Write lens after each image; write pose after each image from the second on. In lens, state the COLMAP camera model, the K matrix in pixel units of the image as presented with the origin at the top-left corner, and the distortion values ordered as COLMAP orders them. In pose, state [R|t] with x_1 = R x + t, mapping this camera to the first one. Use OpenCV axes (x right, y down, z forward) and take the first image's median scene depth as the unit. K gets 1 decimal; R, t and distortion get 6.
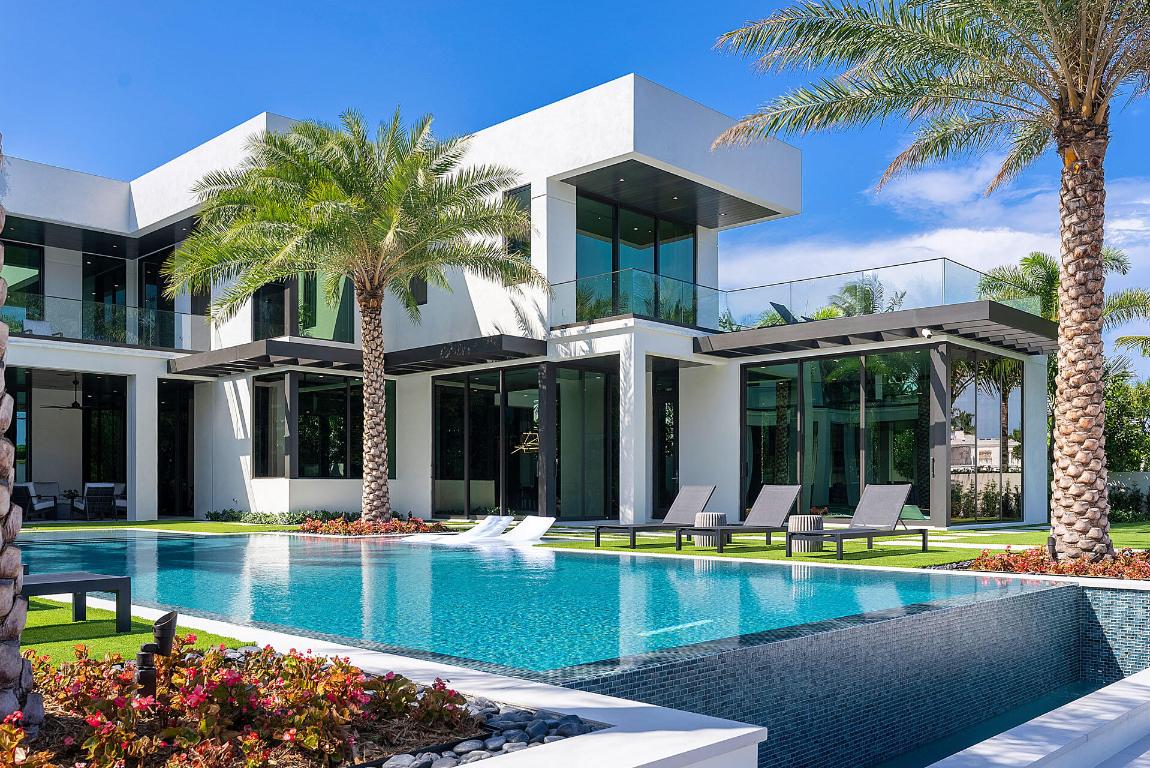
lens RADIAL K [[968.0, 0, 575.0], [0, 968.0, 384.0], [0, 0, 1]] dist [0.008834, 0.003003]
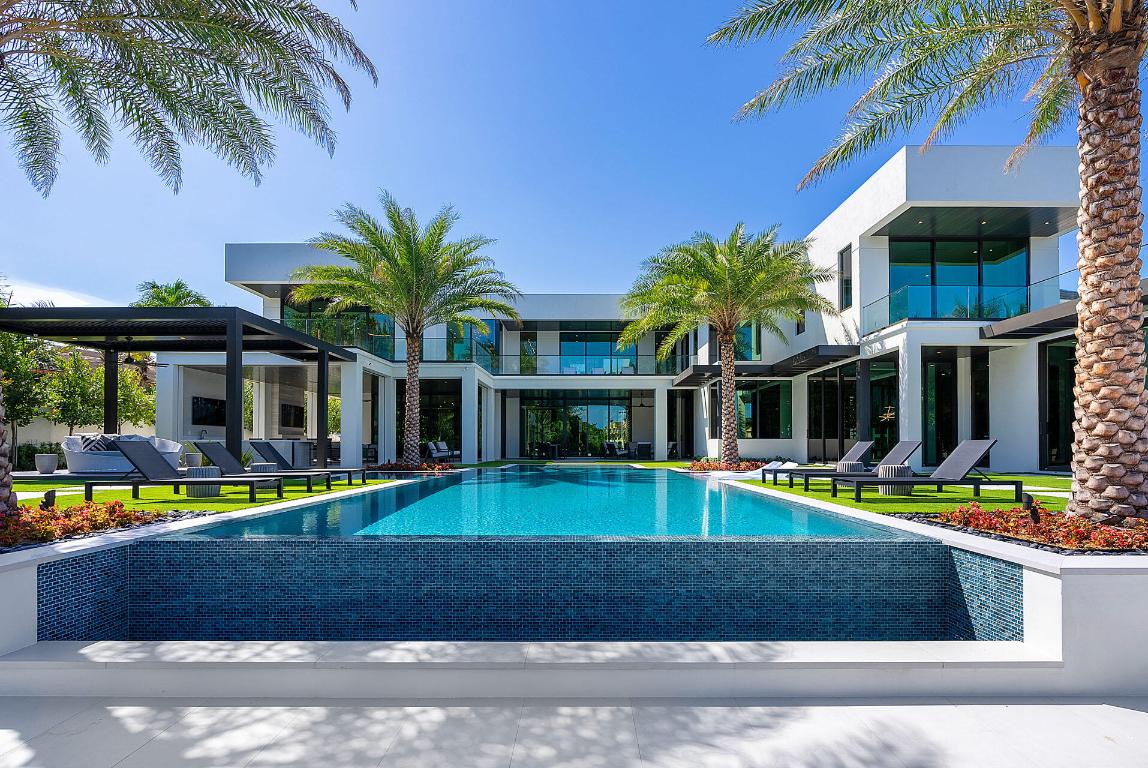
lens RADIAL K [[517.4, 0, 594.0], [0, 517.4, 391.0], [0, 0, 1]] dist [-0.000448, -0.000241]
pose [[0.716462, -0.072578, -0.693841, 0.234123], [0.074685, 0.996837, -0.027152, 0.017294], [0.693617, -0.032366, 0.719616, 0.148431]]
